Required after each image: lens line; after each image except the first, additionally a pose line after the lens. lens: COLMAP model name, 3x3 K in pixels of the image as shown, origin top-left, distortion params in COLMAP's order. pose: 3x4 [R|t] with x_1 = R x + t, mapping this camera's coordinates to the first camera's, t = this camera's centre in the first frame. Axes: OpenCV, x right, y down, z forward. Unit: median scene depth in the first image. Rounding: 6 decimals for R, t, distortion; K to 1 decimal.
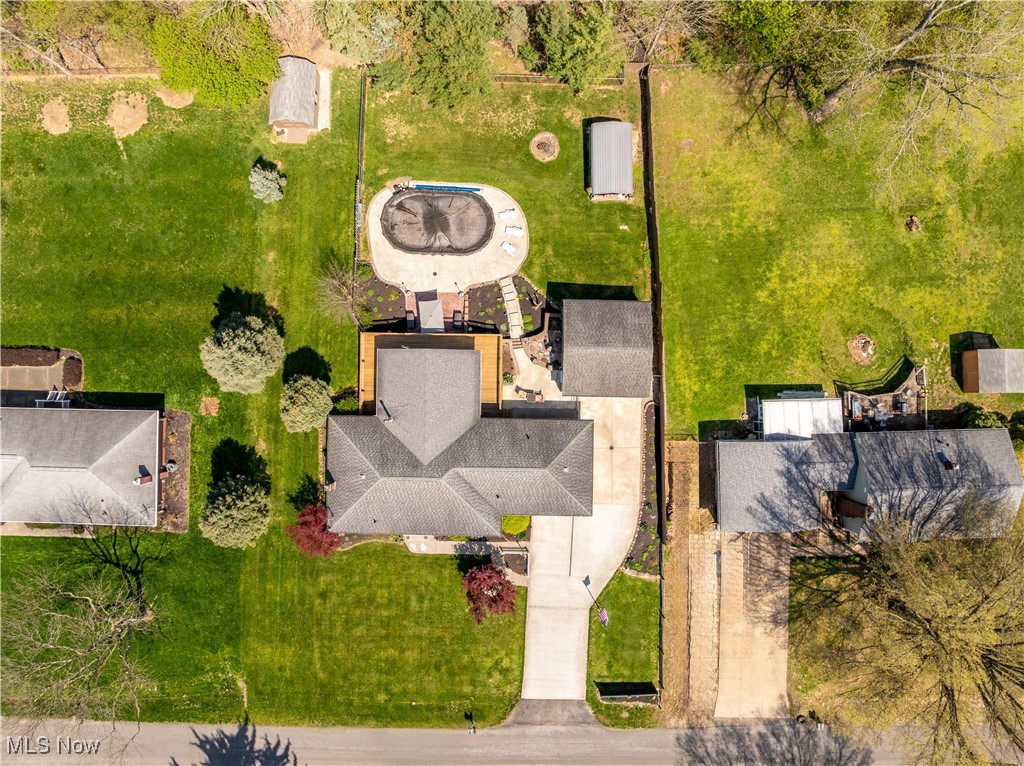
lens RADIAL K [[719.8, 0, 511.6], [0, 719.8, 380.8], [0, 0, 1]] dist [-0.041358, 0.006741]
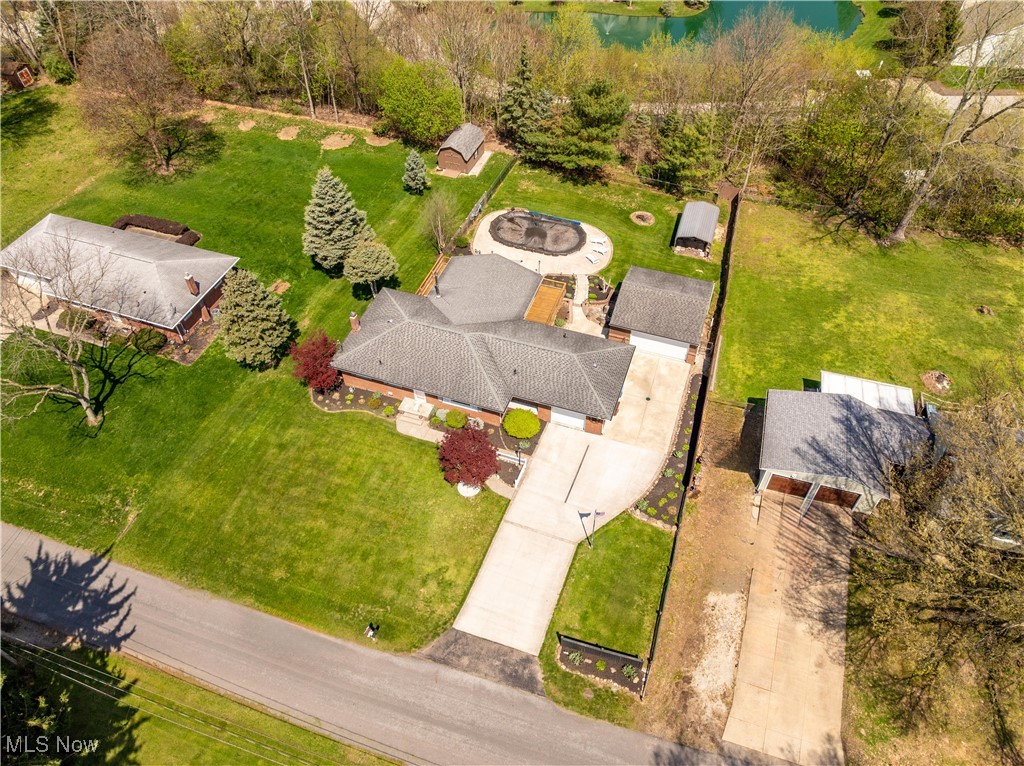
lens RADIAL K [[719.8, 0, 516.0], [0, 719.8, 380.0], [0, 0, 1]] dist [-0.041358, 0.006741]
pose [[0.948775, 0.235202, -0.210963, 0.166828], [-0.315940, 0.712045, -0.627036, 0.697573], [0.002735, 0.661568, 0.749880, 0.303758]]
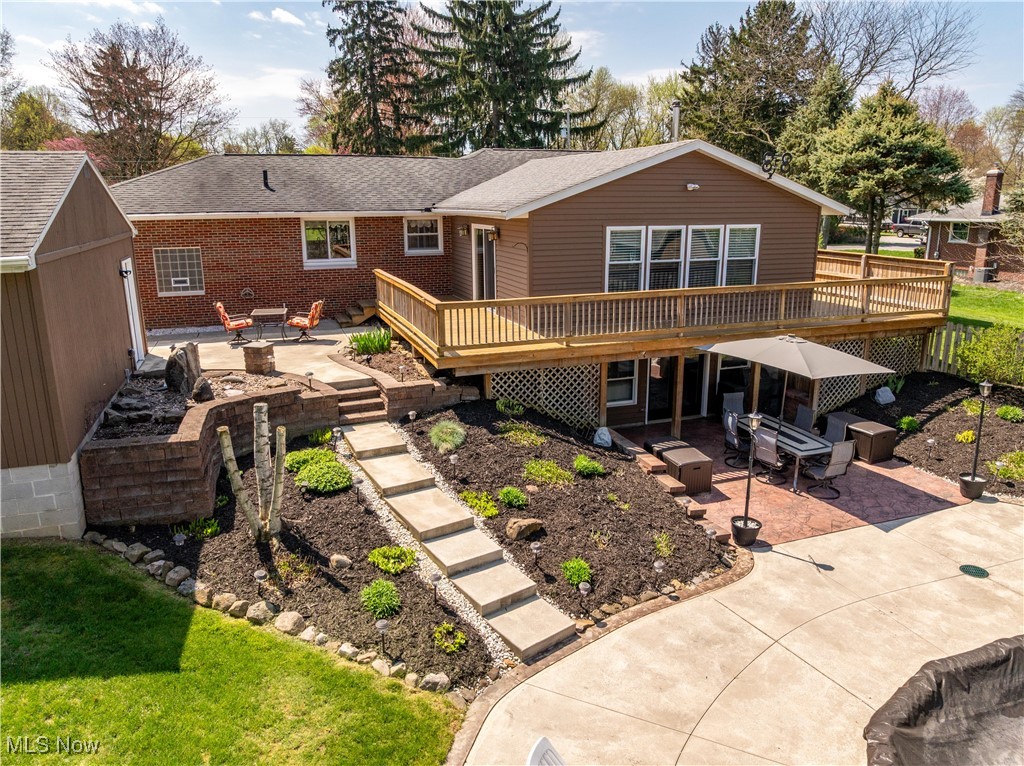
lens RADIAL K [[719.8, 0, 513.4], [0, 719.8, 380.0], [0, 0, 1]] dist [-0.041358, 0.006741]
pose [[-0.936322, 0.102296, -0.335912, 0.033903], [-0.350676, -0.223100, 0.909534, -0.250899], [0.018100, 0.969413, 0.244766, 0.951502]]
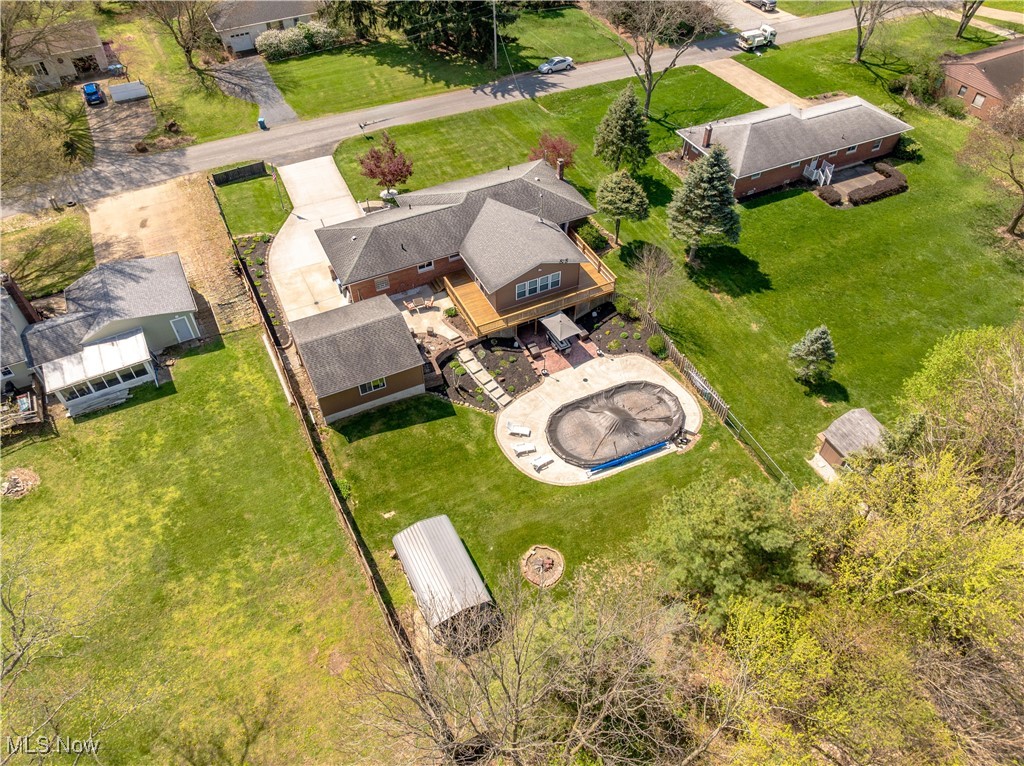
lens RADIAL K [[719.8, 0, 518.3], [0, 719.8, 381.1], [0, 0, 1]] dist [-0.041358, 0.006741]
pose [[-0.890001, 0.338044, -0.305983, 0.222830], [-0.455829, -0.643579, 0.614839, -0.644145], [0.010918, 0.686682, 0.726876, 0.411023]]
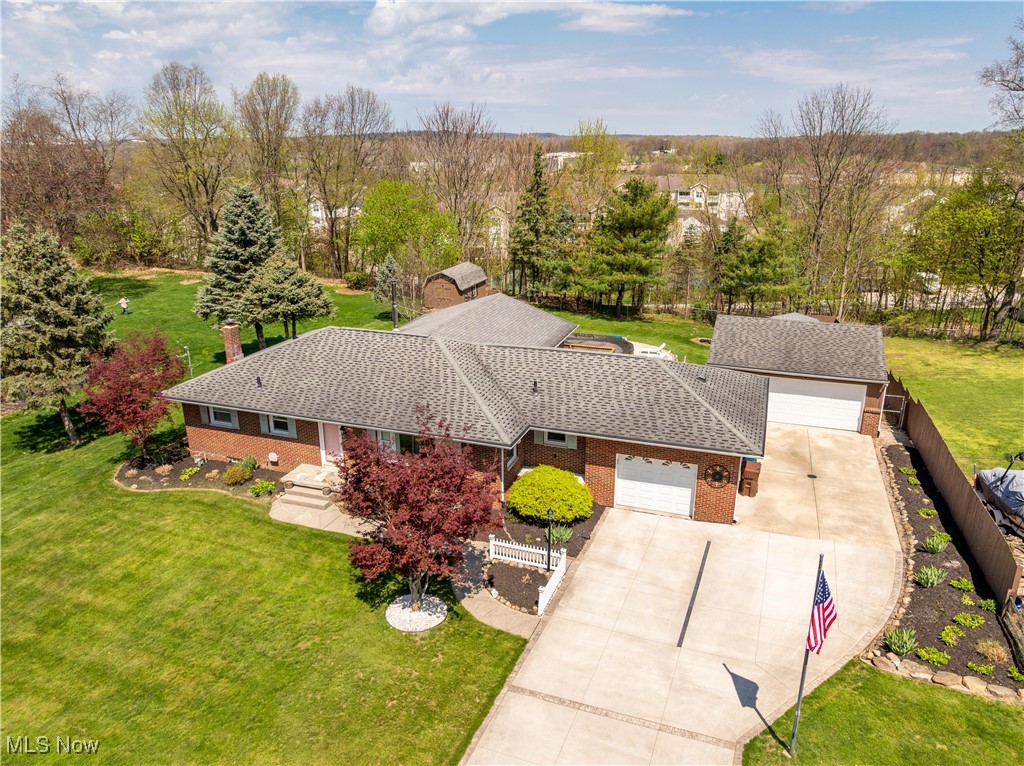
lens RADIAL K [[719.8, 0, 517.7], [0, 719.8, 379.2], [0, 0, 1]] dist [-0.041358, 0.006741]
pose [[0.947126, 0.106119, -0.302807, 0.095412], [-0.320861, 0.309959, -0.894971, 0.518089], [-0.001116, 0.944809, 0.327619, 0.803735]]
